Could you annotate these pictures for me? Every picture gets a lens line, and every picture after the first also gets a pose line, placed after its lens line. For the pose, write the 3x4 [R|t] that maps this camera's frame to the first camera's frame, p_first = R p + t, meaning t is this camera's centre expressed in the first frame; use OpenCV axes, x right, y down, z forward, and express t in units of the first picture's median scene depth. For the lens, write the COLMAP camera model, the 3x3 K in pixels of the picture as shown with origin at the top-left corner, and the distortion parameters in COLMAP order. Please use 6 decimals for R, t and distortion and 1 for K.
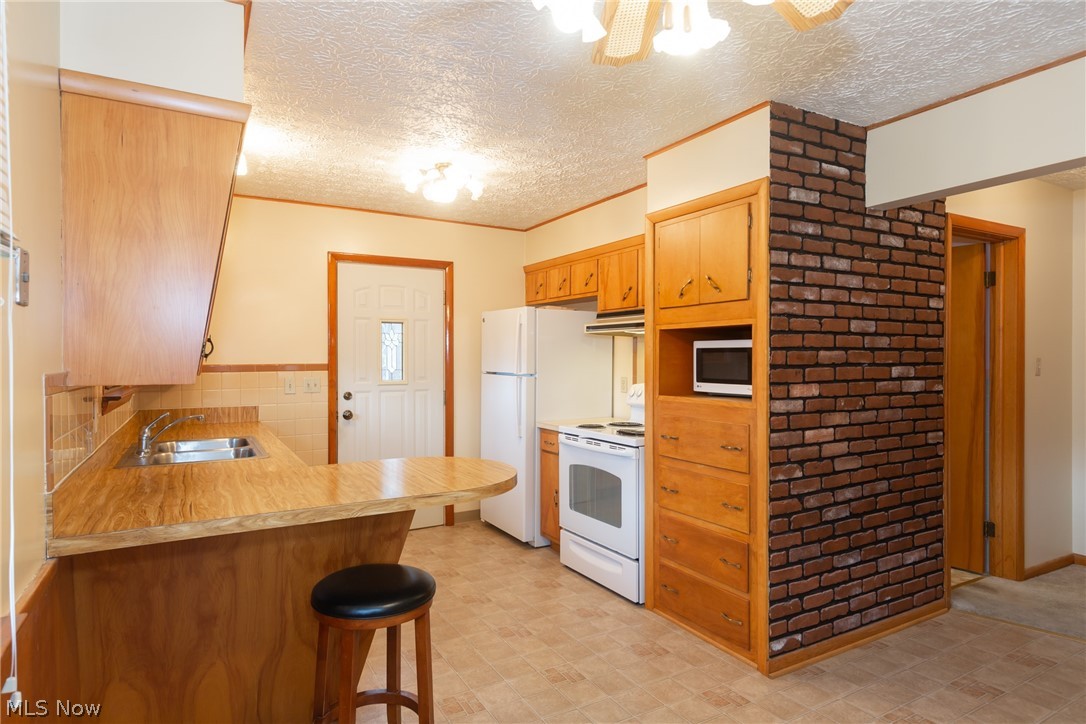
lens RADIAL K [[604.8, 0, 544.2], [0, 604.8, 361.3], [0, 0, 1]] dist [0.004288, 0.000905]
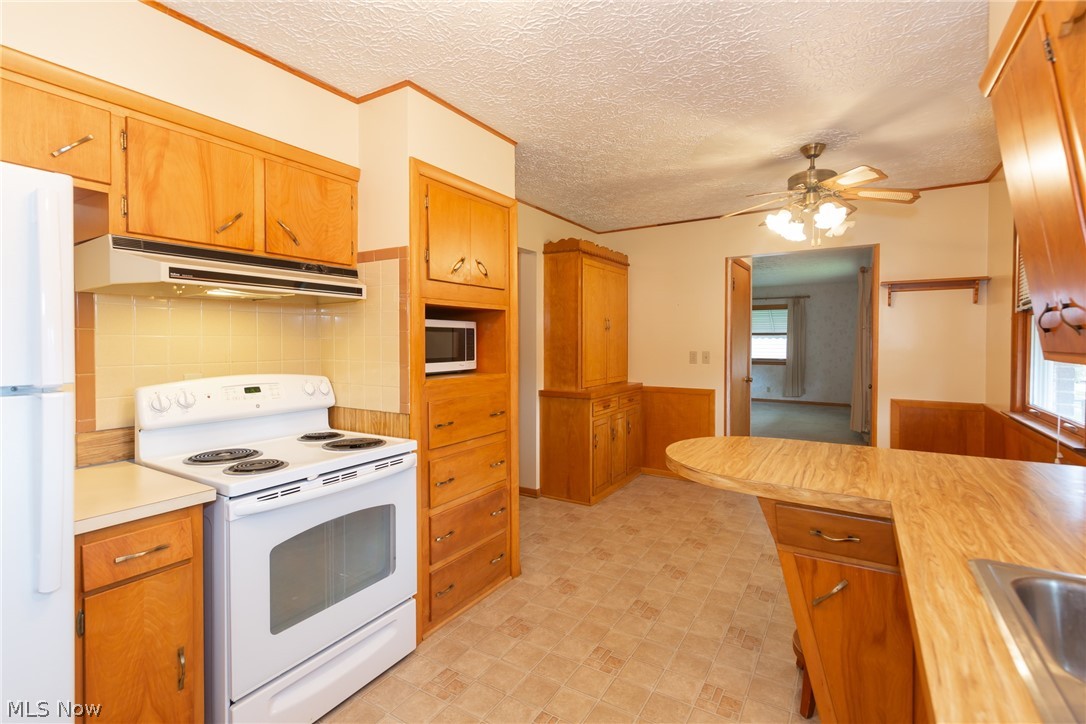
lens RADIAL K [[514.6, 0, 540.6], [0, 514.6, 351.1], [0, 0, 1]] dist [-0.000738, 0.000312]
pose [[-0.474694, -0.016106, 0.880004, -0.573867], [0.011068, 0.999644, 0.024266, -0.001471], [-0.880081, 0.021259, -0.474347, 1.319220]]
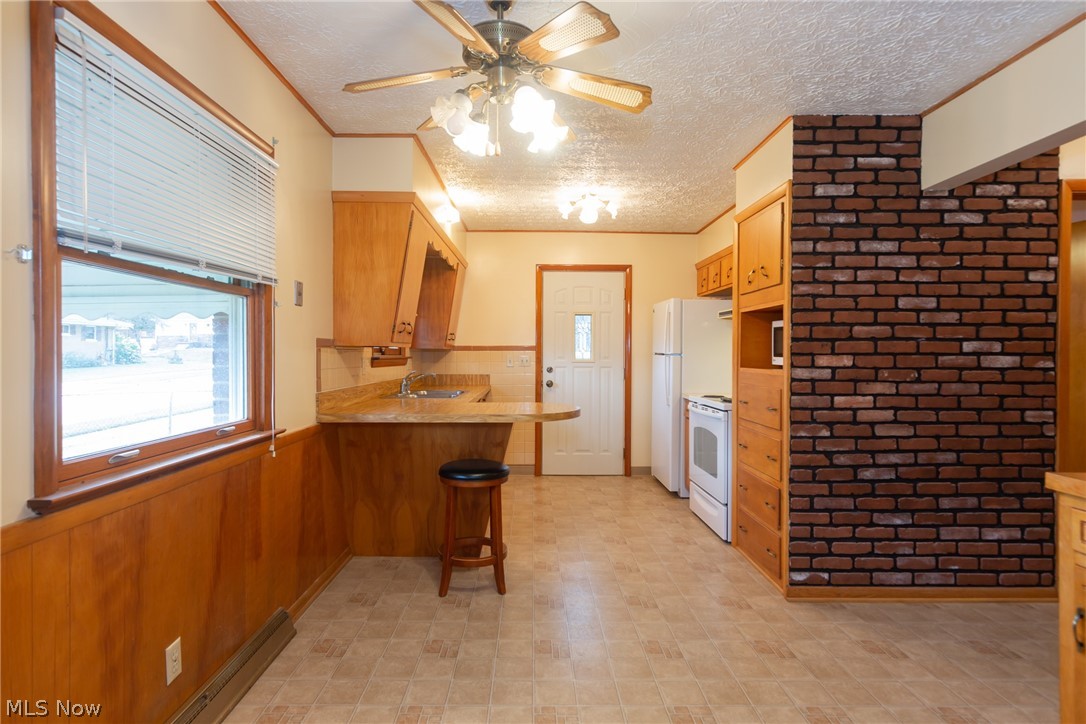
lens RADIAL K [[570.1, 0, 539.2], [0, 570.1, 356.9], [0, 0, 1]] dist [0.013865, -0.002205]
pose [[0.871741, 0.009067, -0.489884, 0.436161], [-0.008784, 0.999957, 0.002876, 0.039136], [0.489889, 0.001796, 0.871783, -0.195230]]
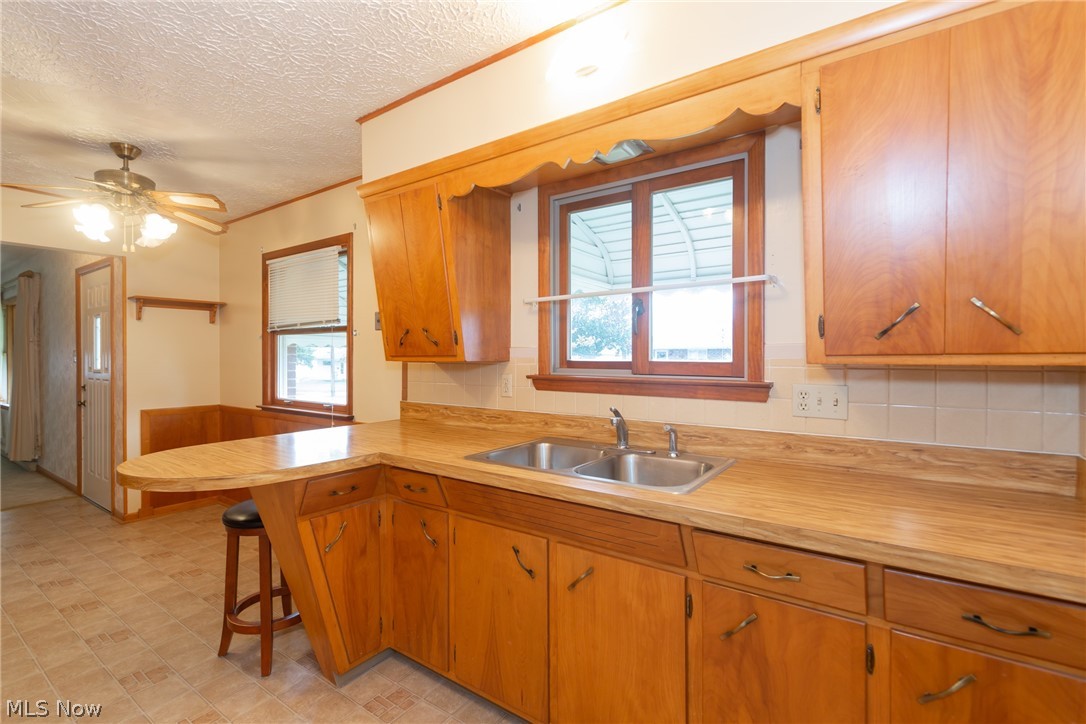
lens RADIAL K [[488.8, 0, 541.1], [0, 488.8, 361.1], [0, 0, 1]] dist [-0.000932, -0.000194]
pose [[-0.902227, 0.006562, -0.431211, -0.231448], [-0.001044, 0.999848, 0.017400, 0.010385], [0.431260, 0.016149, -0.902083, 1.526207]]
